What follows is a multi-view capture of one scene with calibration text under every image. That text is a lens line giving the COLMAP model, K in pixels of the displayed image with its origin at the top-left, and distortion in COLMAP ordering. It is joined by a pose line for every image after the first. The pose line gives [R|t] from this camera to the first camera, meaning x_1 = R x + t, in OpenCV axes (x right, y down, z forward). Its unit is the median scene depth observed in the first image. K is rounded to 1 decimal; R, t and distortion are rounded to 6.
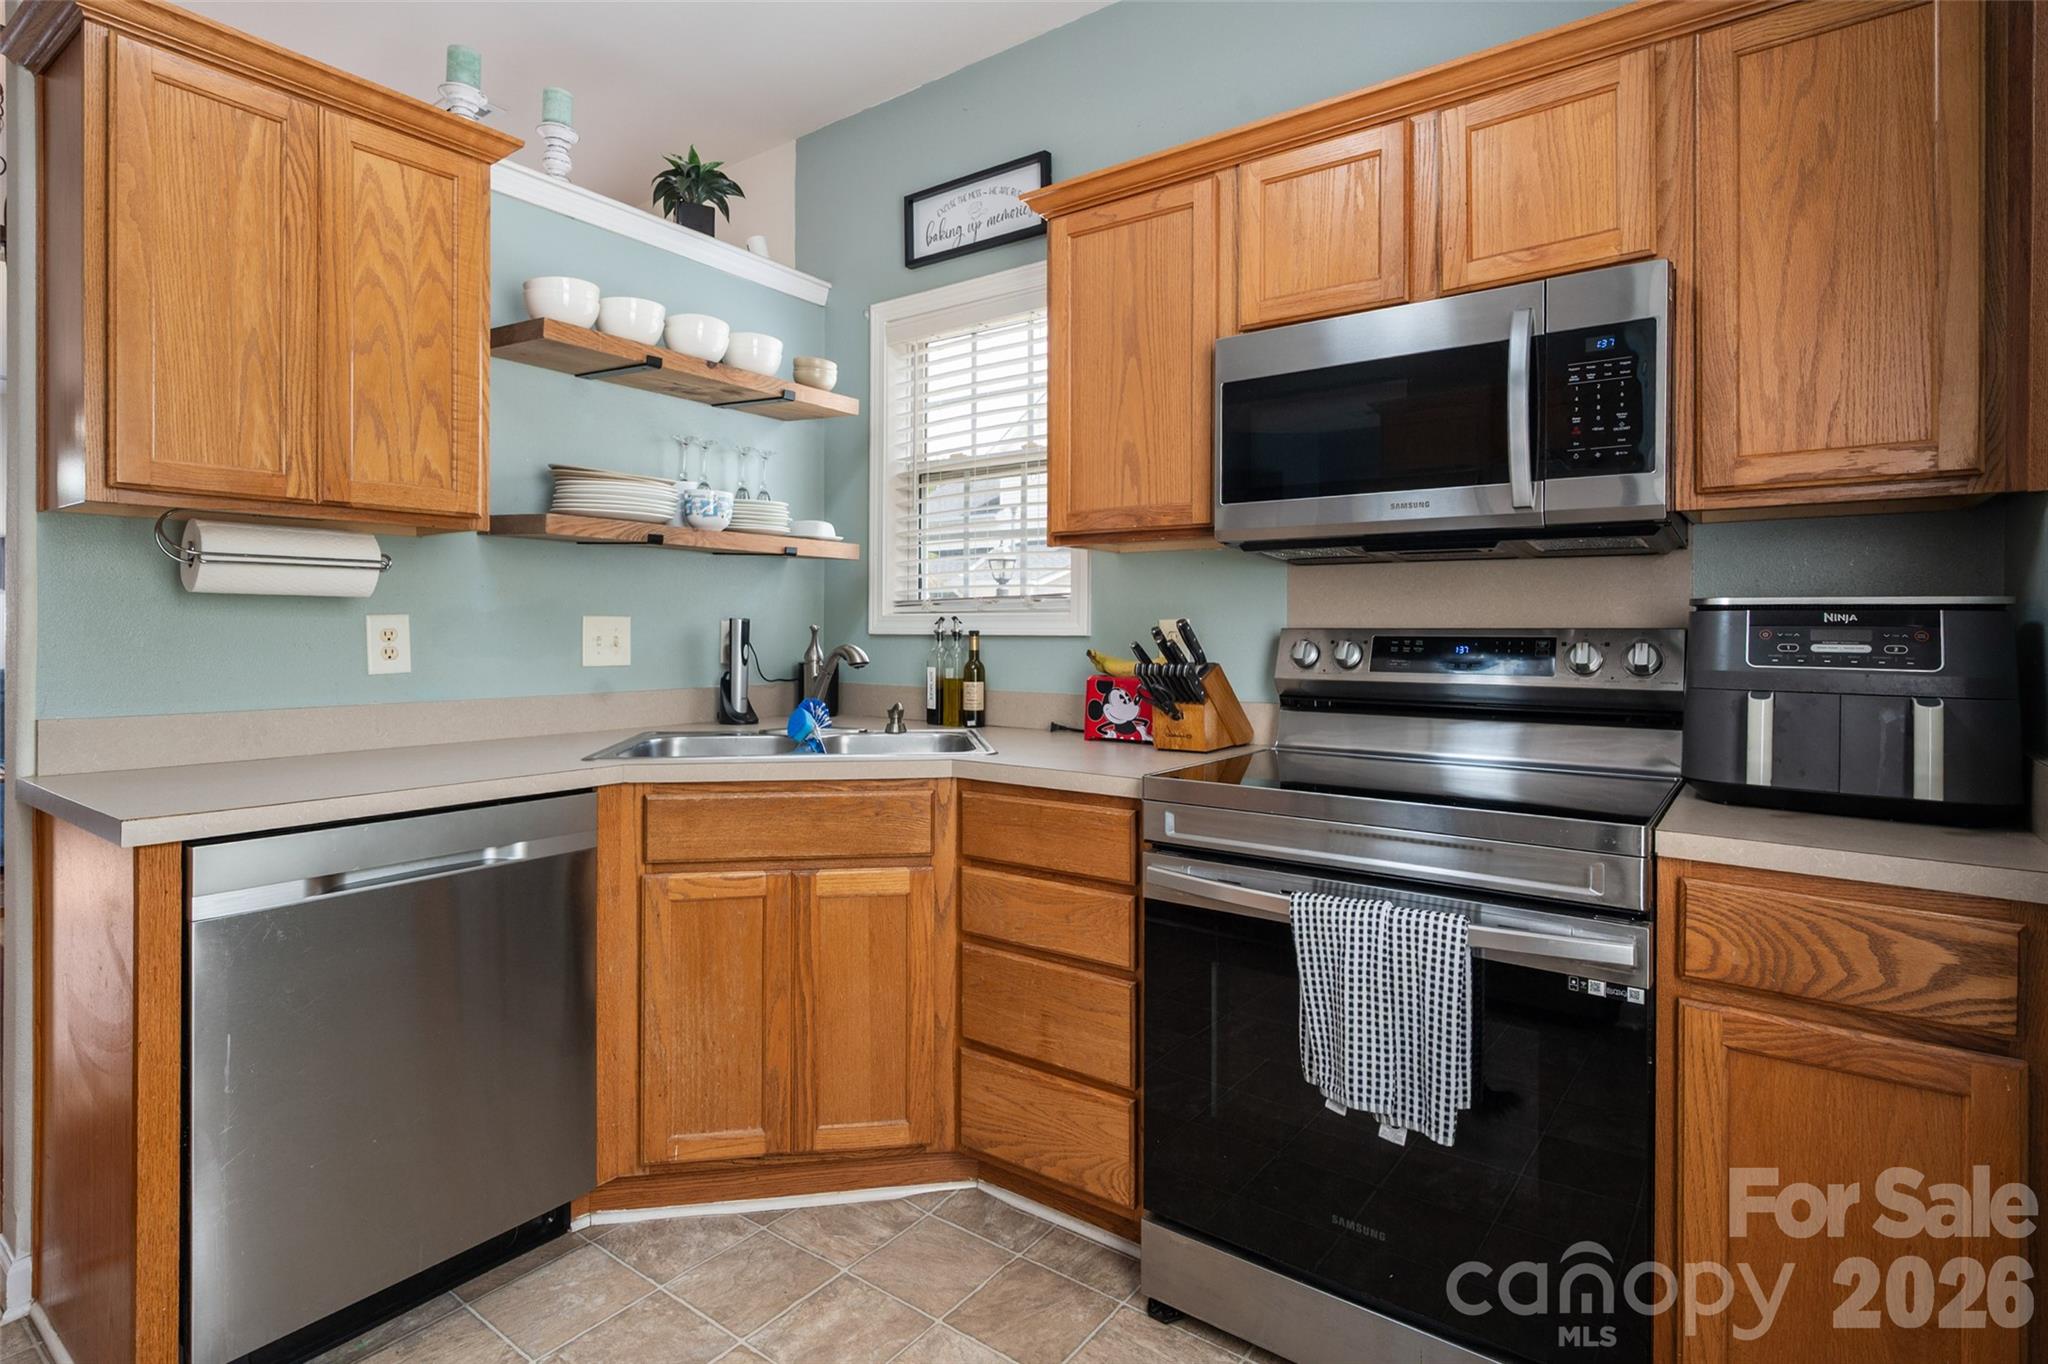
lens RADIAL K [[1030.8, 0, 1024.8], [0, 1030.8, 655.9], [0, 0, 1]] dist [-0.001999, -0.000297]
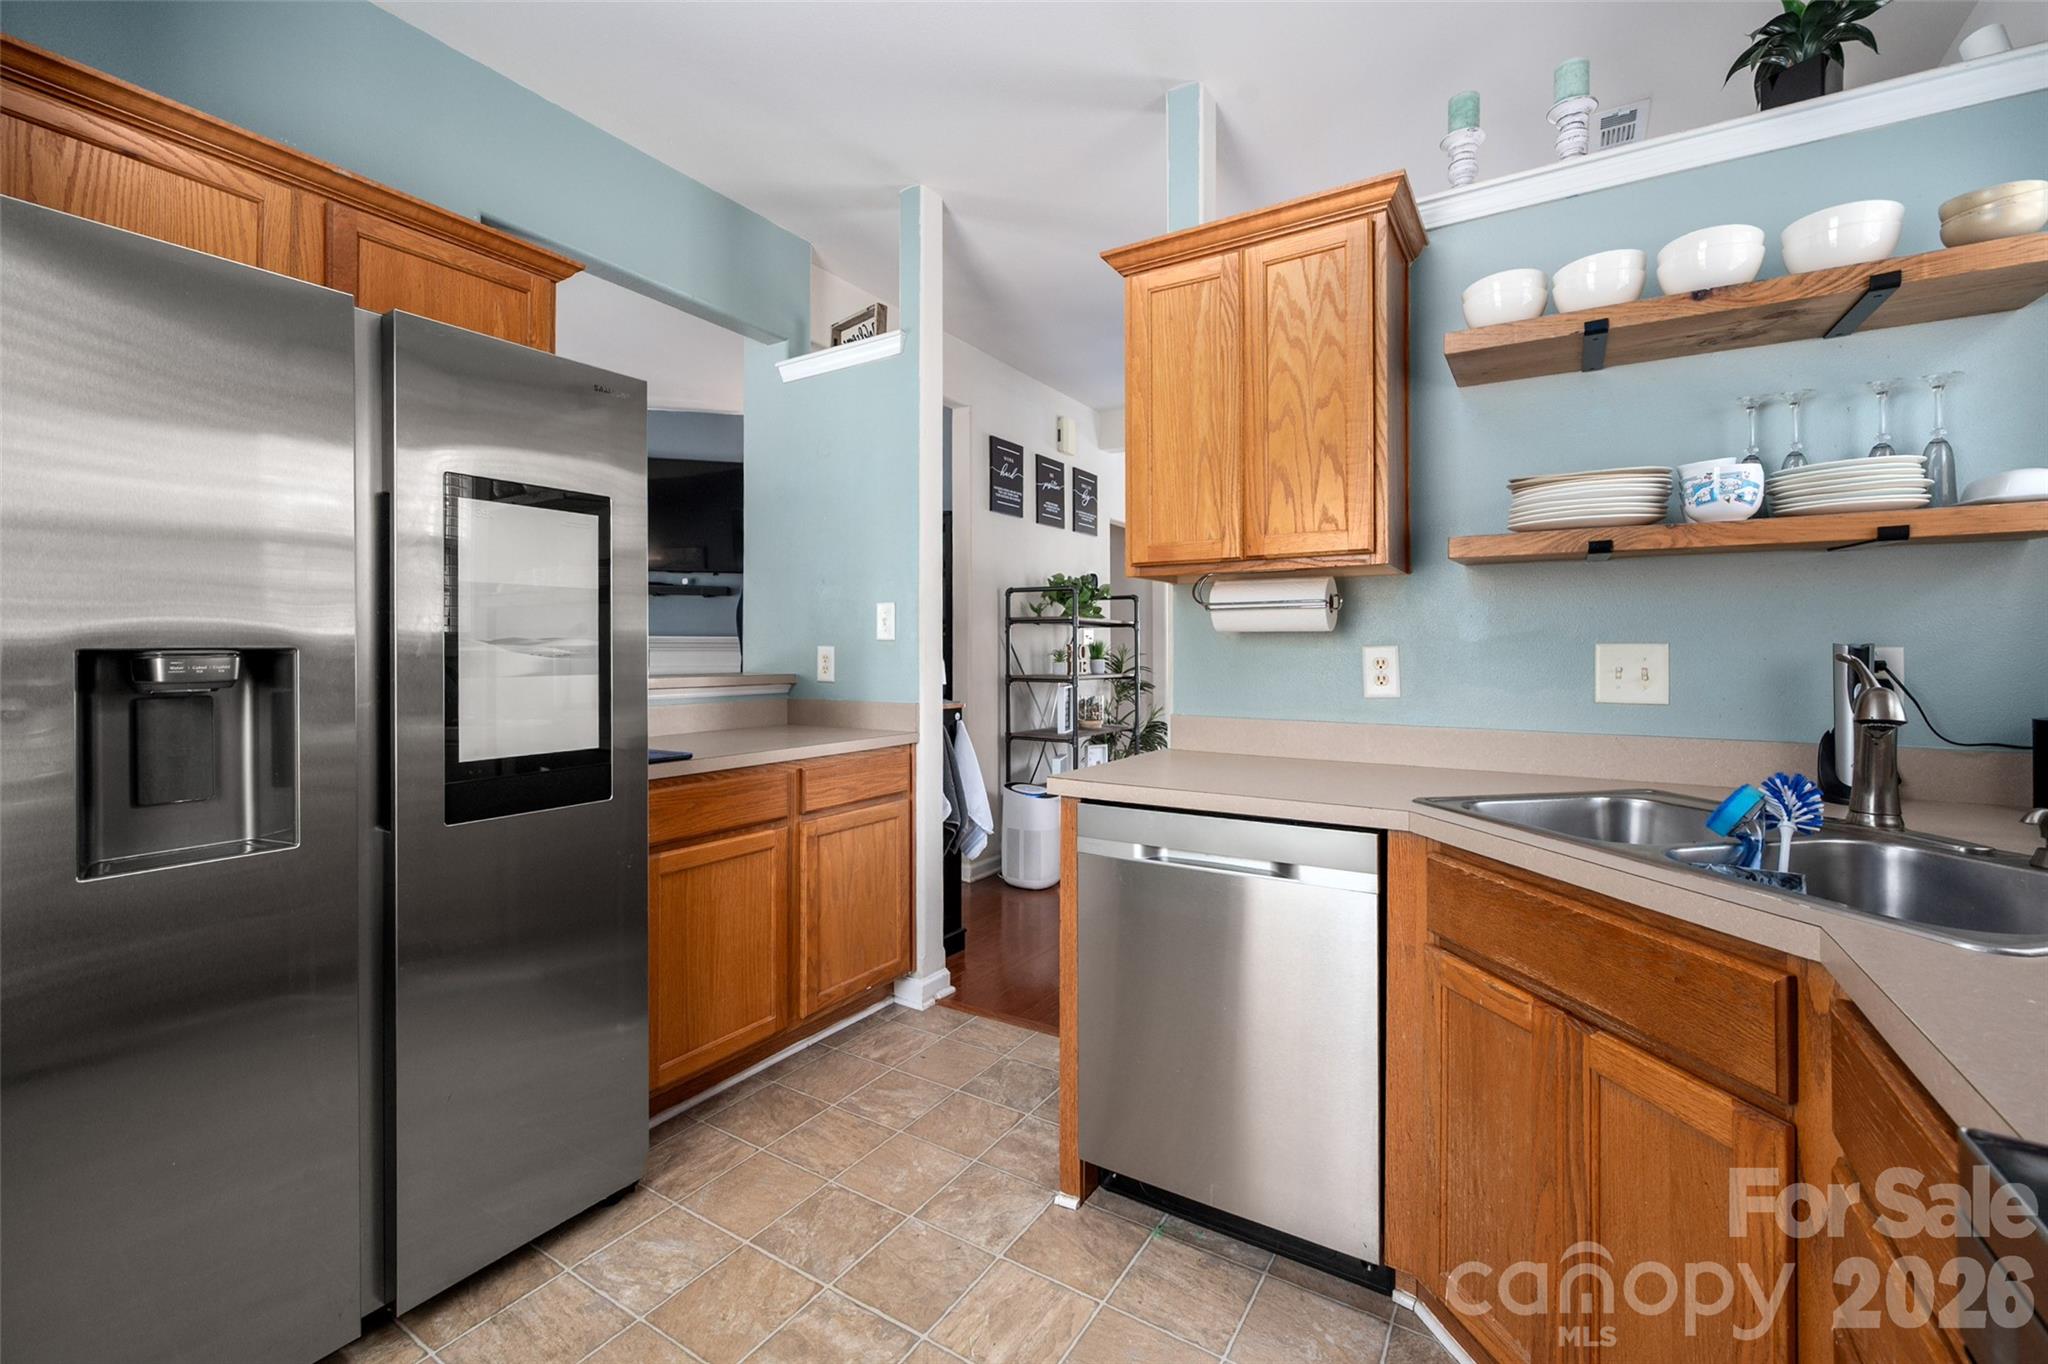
lens RADIAL K [[833.9, 0, 1026.1], [0, 833.9, 658.1], [0, 0, 1]] dist [0.001676, -0.000223]
pose [[0.093716, 0.002834, -0.995595, 0.295173], [-0.027984, 0.999608, 0.000211, -0.017481], [0.995206, 0.027841, 0.093759, 0.598243]]
